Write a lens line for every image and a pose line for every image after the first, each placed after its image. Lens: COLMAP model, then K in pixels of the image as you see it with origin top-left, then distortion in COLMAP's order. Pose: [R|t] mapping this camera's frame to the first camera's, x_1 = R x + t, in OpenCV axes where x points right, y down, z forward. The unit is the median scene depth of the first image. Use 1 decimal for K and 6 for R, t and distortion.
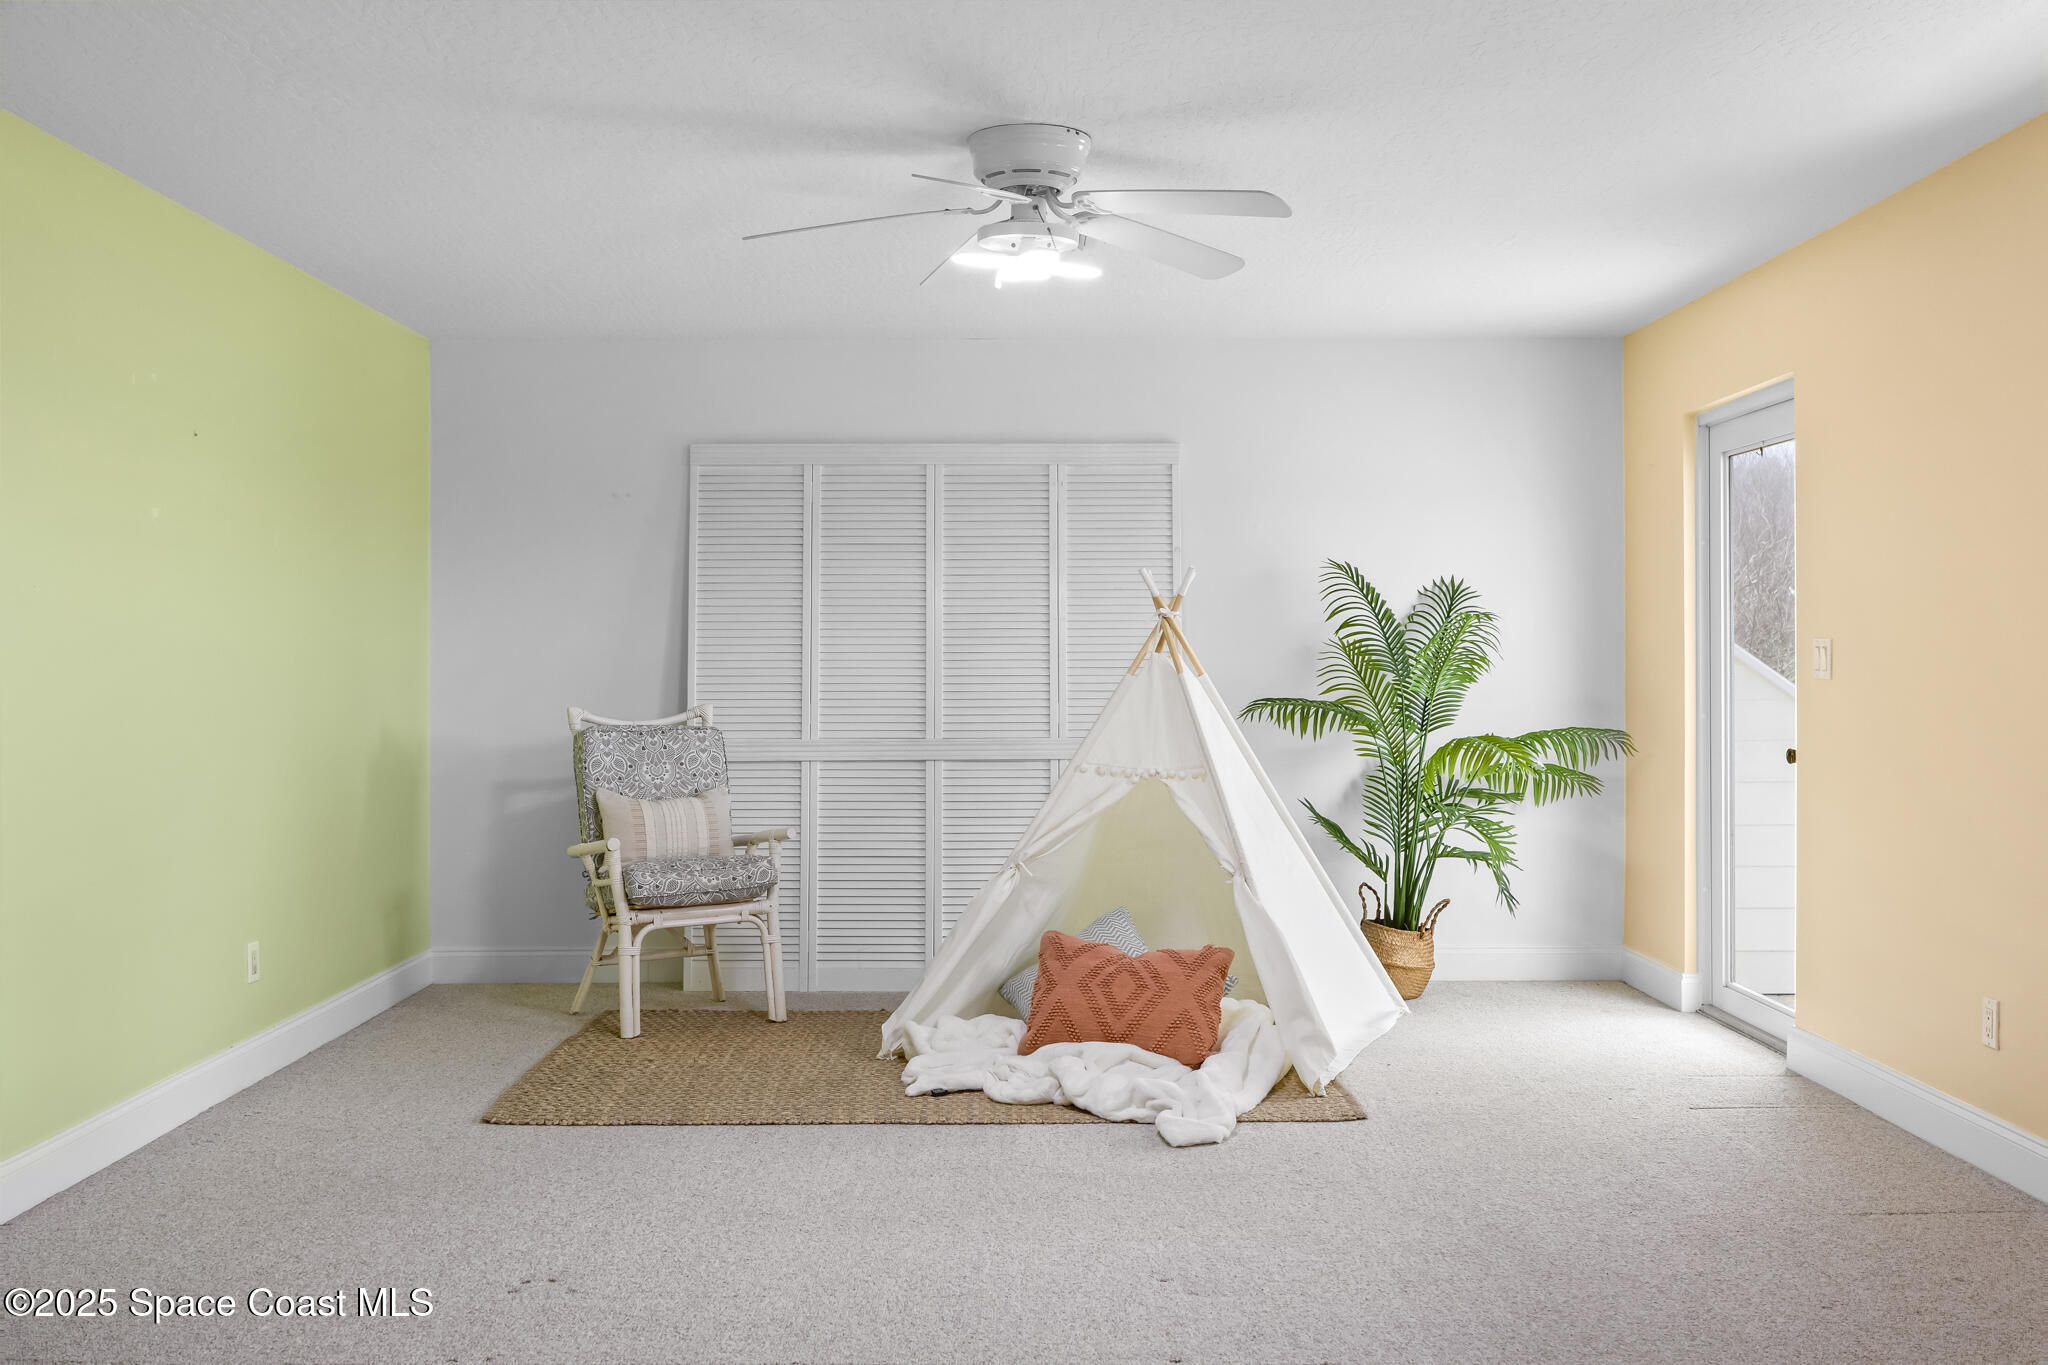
lens RADIAL K [[1987.8, 0, 1023.5], [0, 1987.8, 662.3], [0, 0, 1]] dist [0.014451, 0.000000]
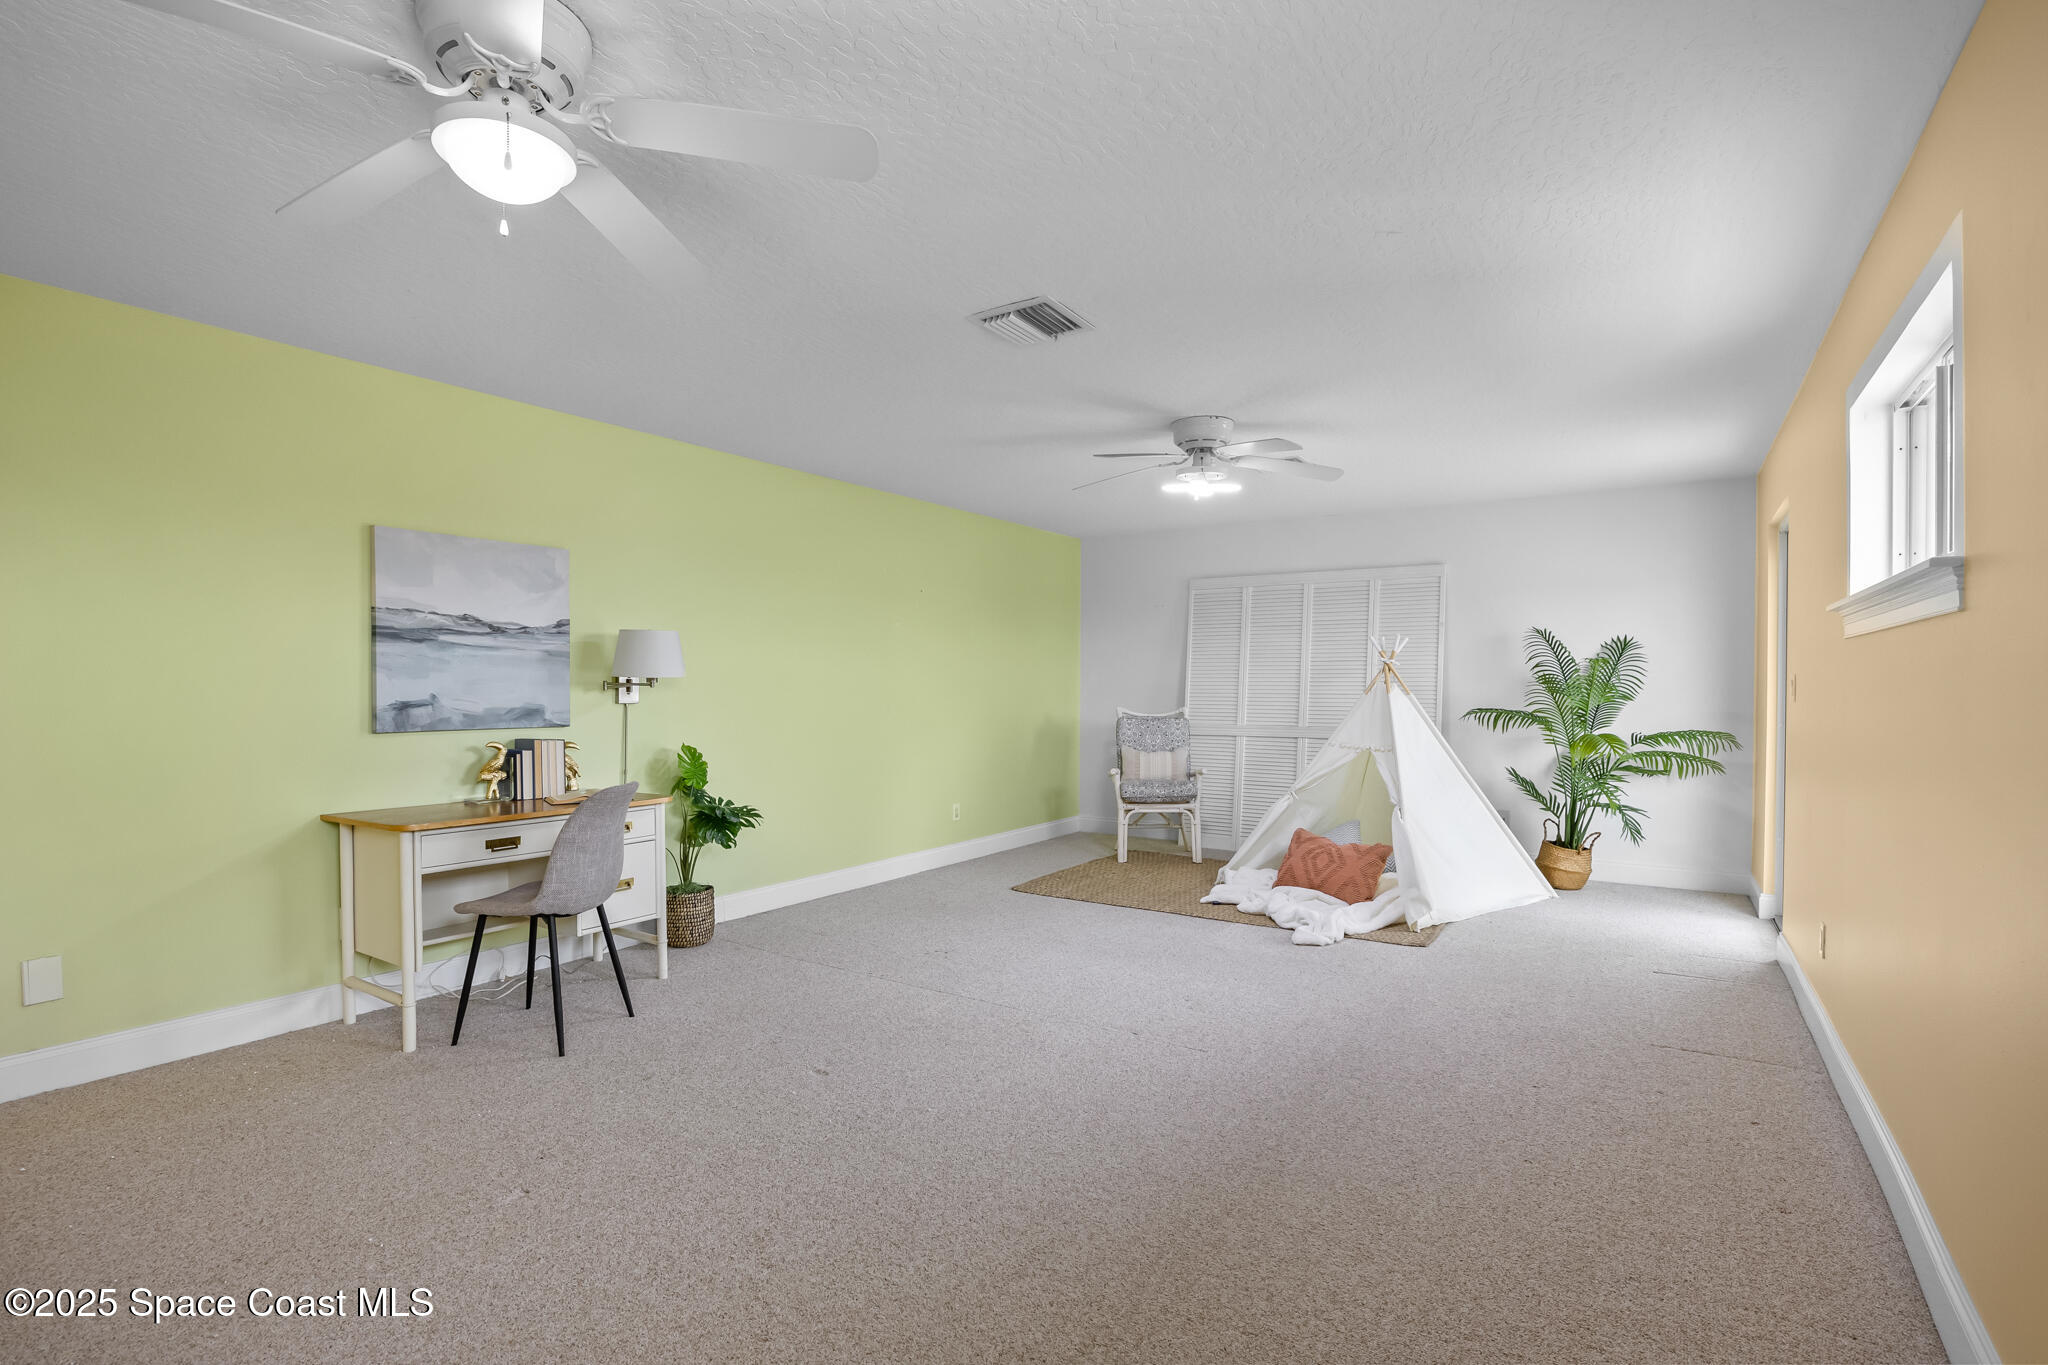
lens RADIAL K [[995.3, 0, 1015.1], [0, 995.3, 699.4], [0, 0, 1]] dist [-0.002292, -0.000318]
pose [[0.827396, 0.011814, -0.561495, 0.284802], [-0.002859, 0.999854, 0.016825, -0.003393], [0.561612, -0.012316, 0.827309, 0.051720]]
